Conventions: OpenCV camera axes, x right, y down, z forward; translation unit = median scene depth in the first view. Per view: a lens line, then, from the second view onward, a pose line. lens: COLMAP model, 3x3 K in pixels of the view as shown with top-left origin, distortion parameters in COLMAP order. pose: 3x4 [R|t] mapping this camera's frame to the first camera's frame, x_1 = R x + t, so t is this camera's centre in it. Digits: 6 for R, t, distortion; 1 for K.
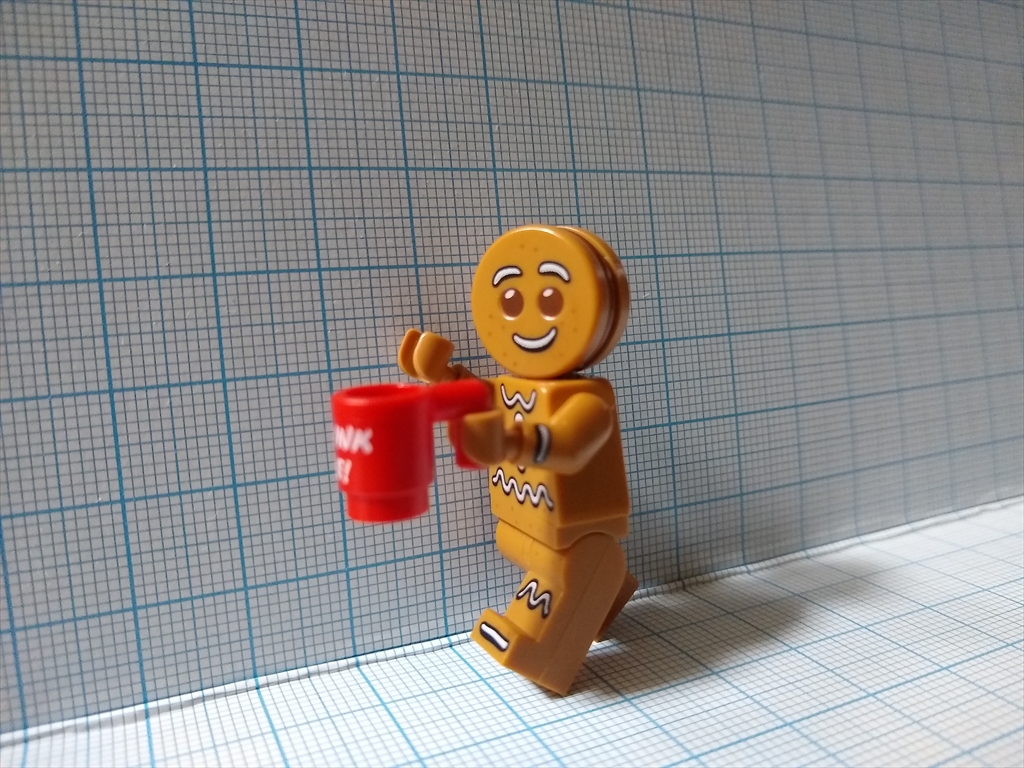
lens RADIAL K [[880.8, 0, 509.7], [0, 880.8, 381.0], [0, 0, 1]] dist [-0.084793, 0.058816]
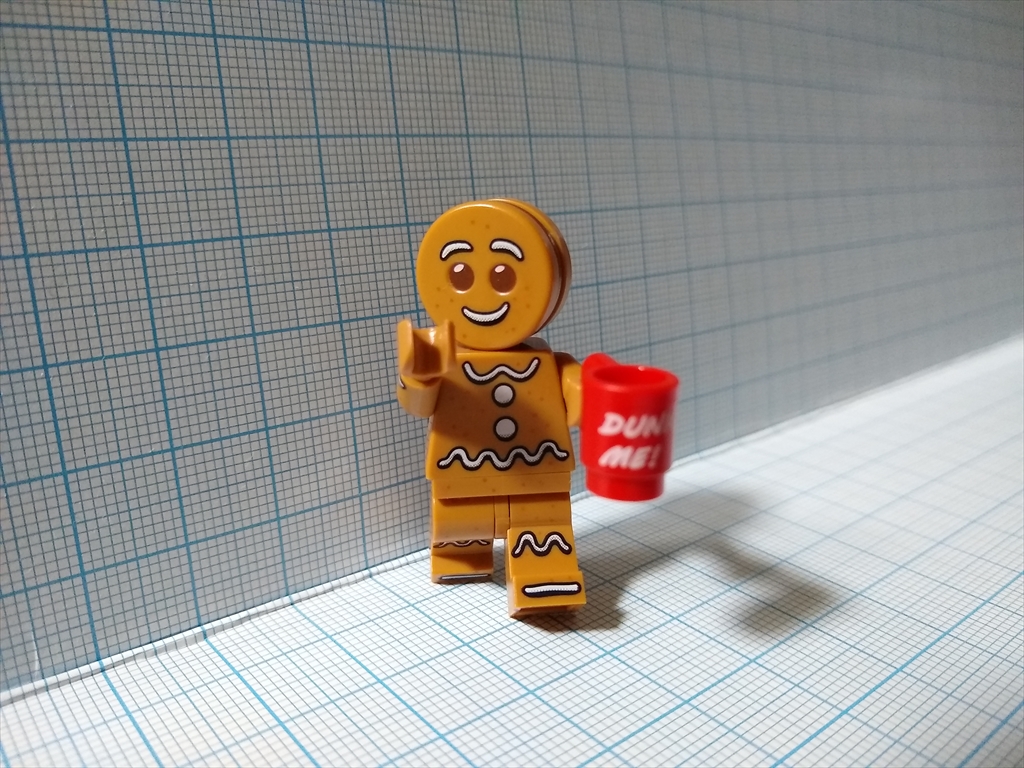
lens RADIAL K [[880.8, 0, 512.1], [0, 880.8, 384.6], [0, 0, 1]] dist [-0.084793, 0.058816]
pose [[0.970562, -0.039705, 0.237556, -0.273828], [0.012530, 0.993307, 0.114826, -0.060052], [-0.240525, -0.108469, 0.964563, -0.145305]]
